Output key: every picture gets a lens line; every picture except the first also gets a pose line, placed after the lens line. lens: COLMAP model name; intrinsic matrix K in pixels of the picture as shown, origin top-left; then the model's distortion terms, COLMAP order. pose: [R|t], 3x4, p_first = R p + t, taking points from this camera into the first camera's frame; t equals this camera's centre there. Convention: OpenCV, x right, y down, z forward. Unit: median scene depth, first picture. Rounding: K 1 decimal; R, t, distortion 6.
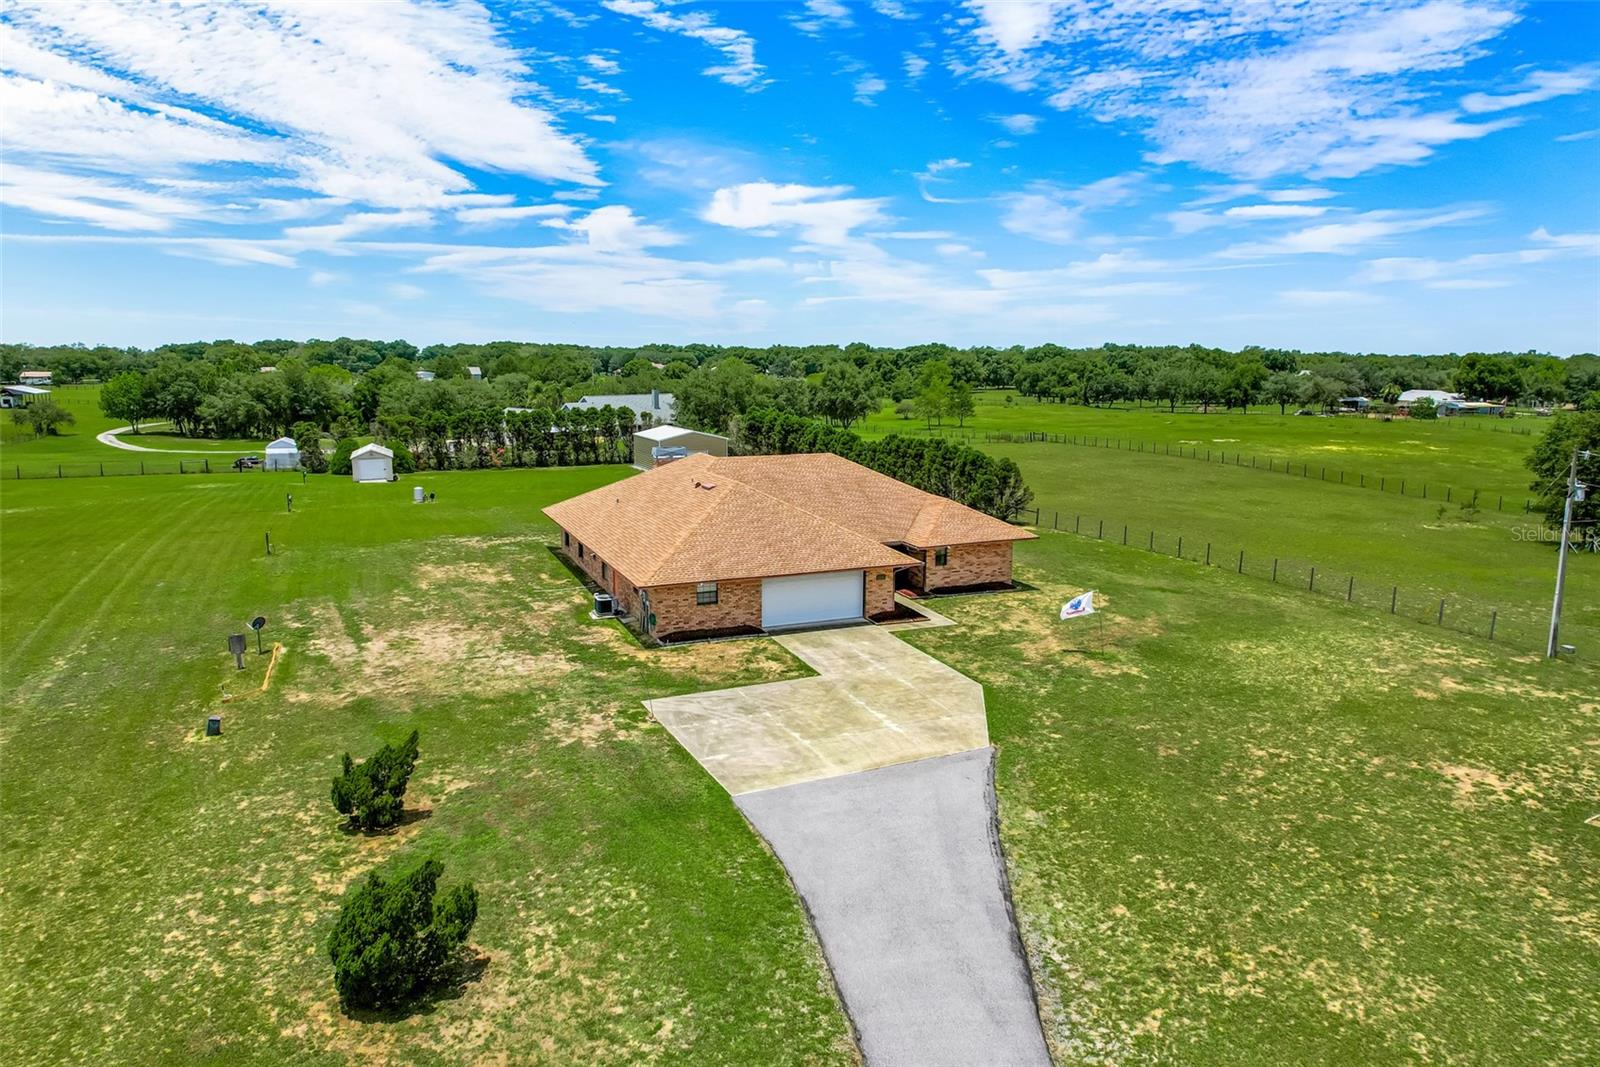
lens RADIAL K [[1042.3, 0, 796.9], [0, 1042.3, 529.5], [0, 0, 1]] dist [-0.062822, 0.041032]
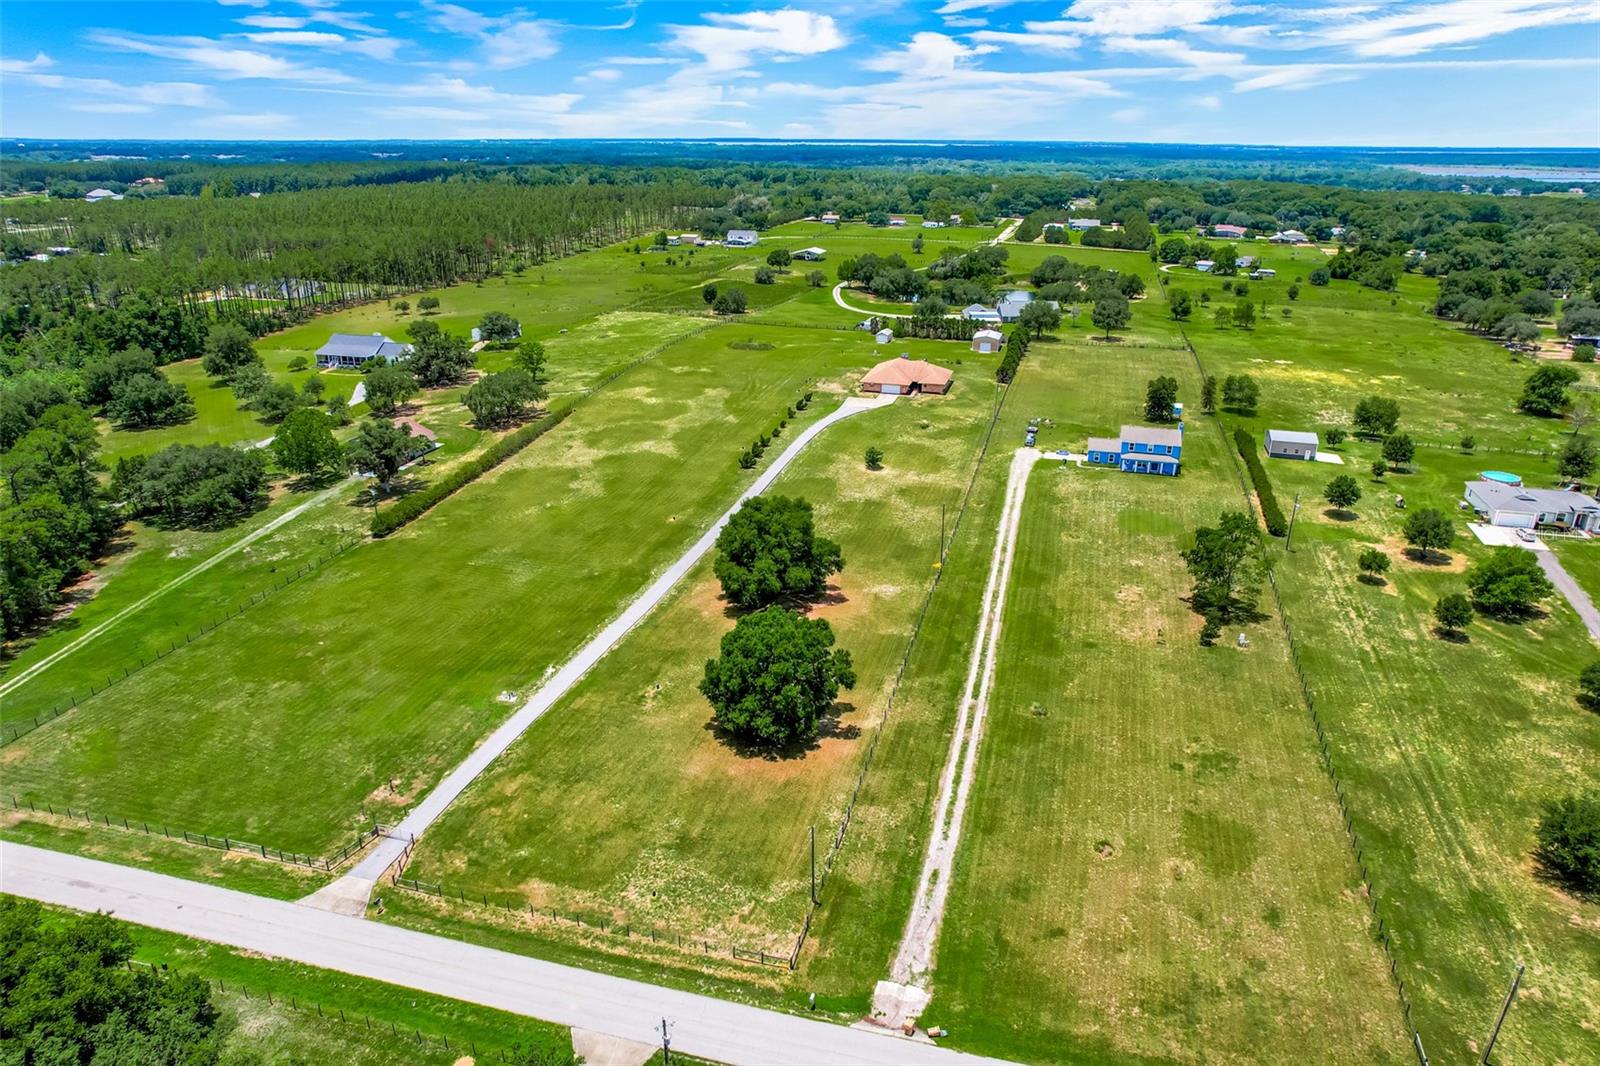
lens RADIAL K [[1042.3, 0, 807.6], [0, 1042.3, 533.1], [0, 0, 1]] dist [-0.062822, 0.041032]
pose [[0.781095, 0.228018, -0.581290, 3.347237], [-0.106889, 0.966026, 0.235306, -0.490422], [0.615196, -0.121663, 0.778930, -4.076799]]
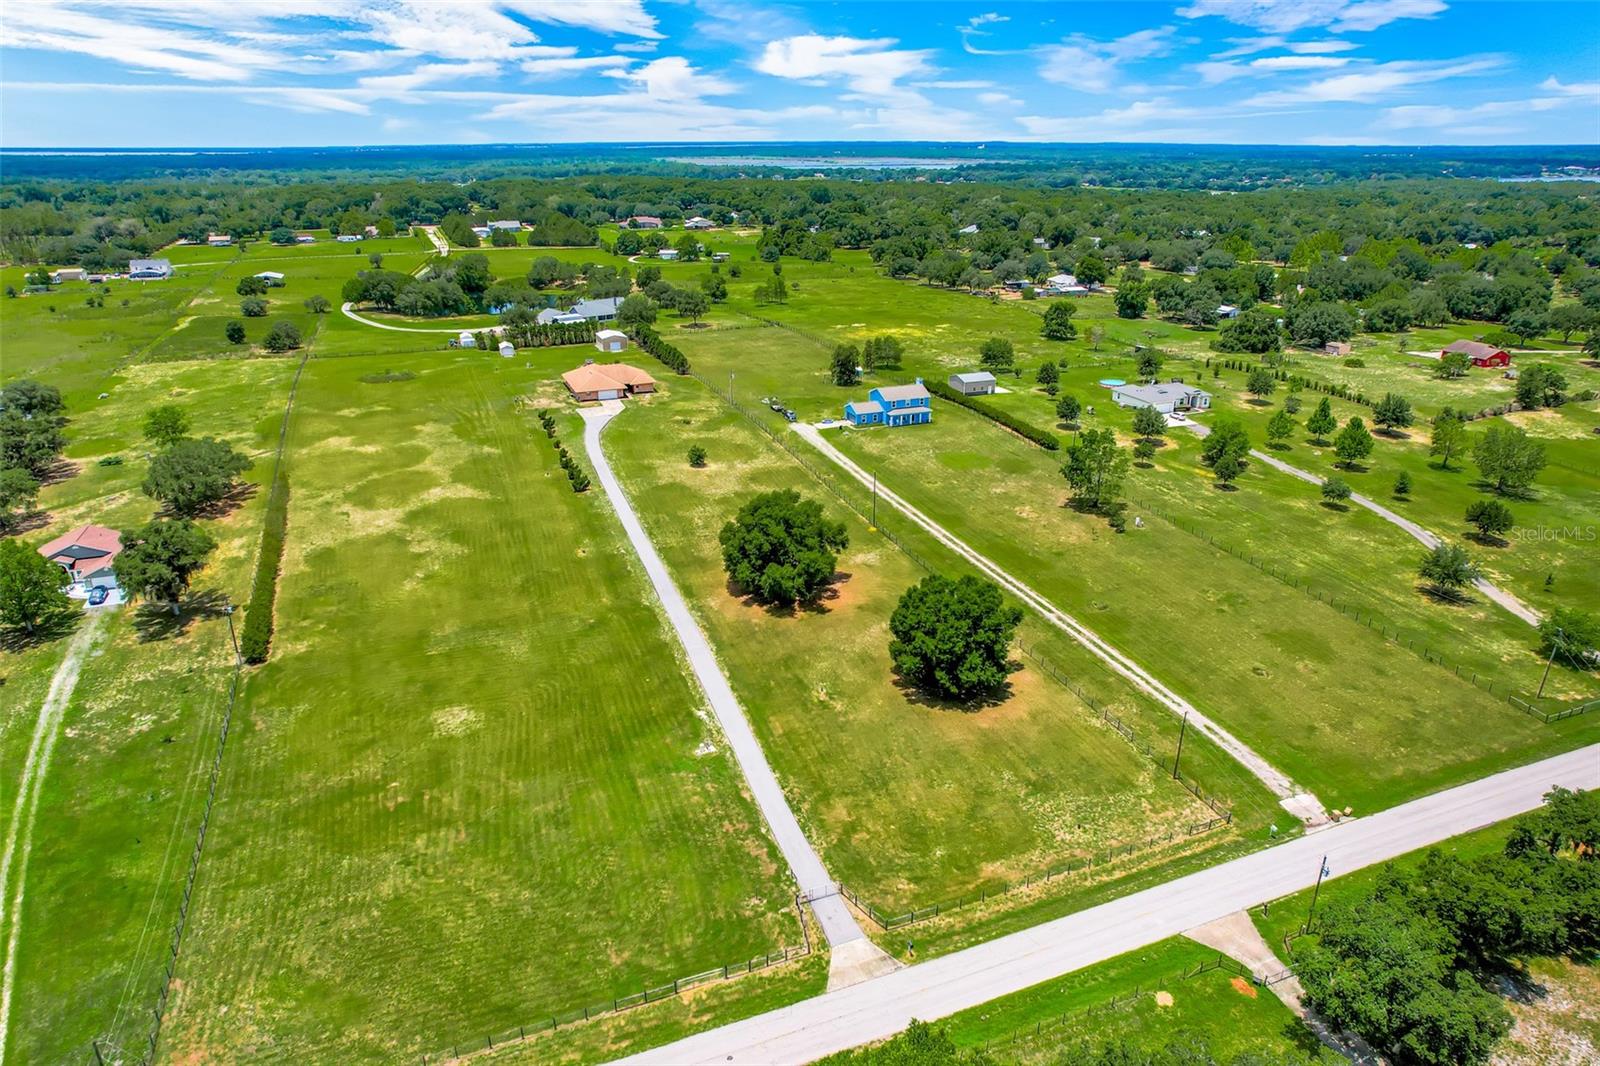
lens RADIAL K [[1042.3, 0, 812.8], [0, 1042.3, 538.3], [0, 0, 1]] dist [-0.062822, 0.041032]
pose [[0.999797, 0.005570, -0.019385, 1.311363], [-0.001496, 0.978935, 0.204167, -0.338861], [0.020114, -0.204096, 0.978744, -4.934124]]
